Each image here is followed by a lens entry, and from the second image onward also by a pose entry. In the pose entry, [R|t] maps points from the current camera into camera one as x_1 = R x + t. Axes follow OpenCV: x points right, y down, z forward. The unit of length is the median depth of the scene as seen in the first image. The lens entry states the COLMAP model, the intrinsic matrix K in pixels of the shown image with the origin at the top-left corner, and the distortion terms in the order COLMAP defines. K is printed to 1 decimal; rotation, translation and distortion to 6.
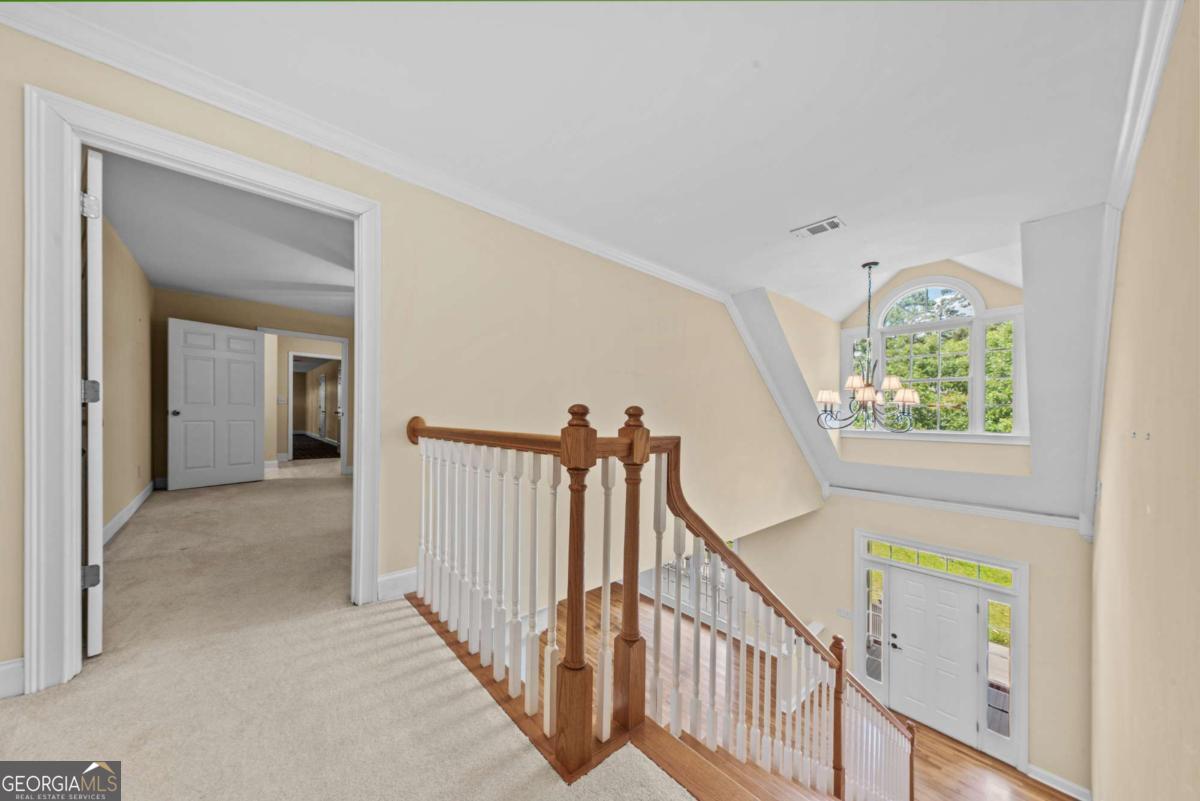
lens RADIAL K [[418.6, 0, 622.1], [0, 418.6, 415.2], [0, 0, 1]] dist [0.001451, -0.000667]
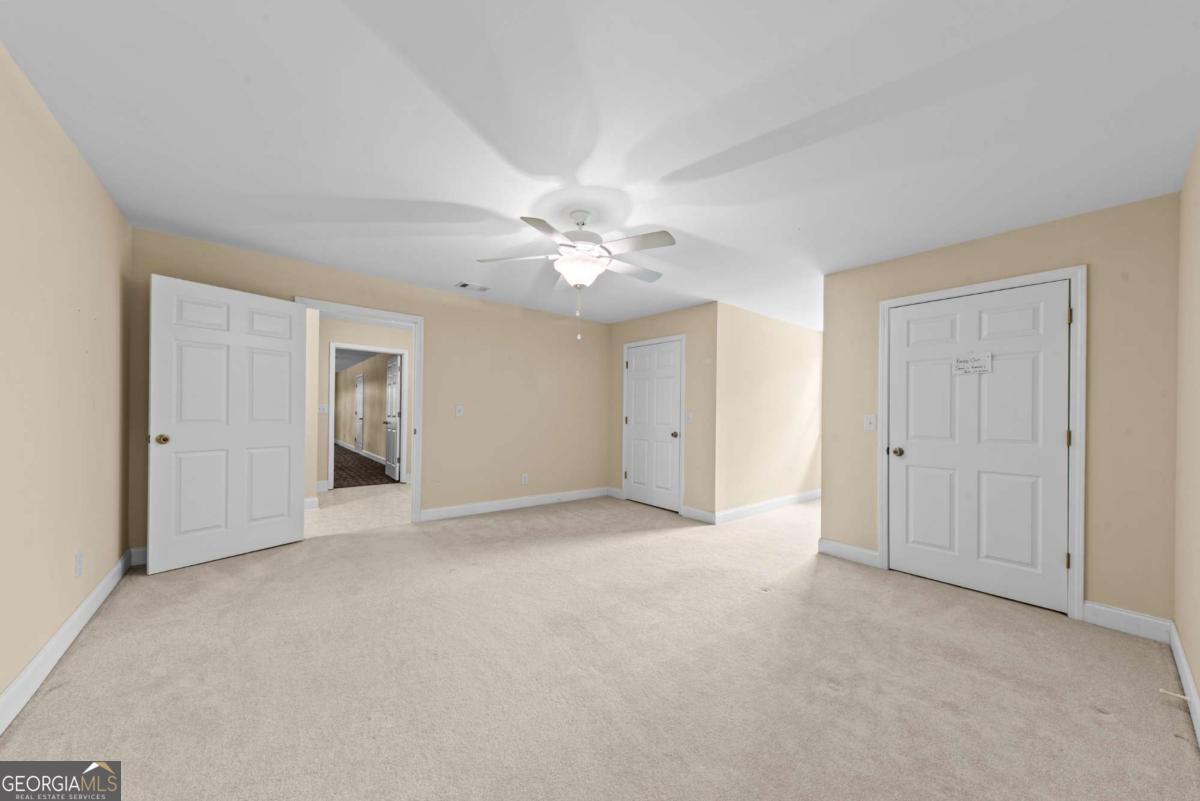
lens RADIAL K [[418.6, 0, 606.9], [0, 418.6, 408.0], [0, 0, 1]] dist [0.001451, -0.000667]
pose [[0.998635, -0.002574, -0.052165, -0.390126], [0.001831, 0.999896, -0.014286, -0.035780], [0.052196, 0.014171, 0.998536, 0.418981]]
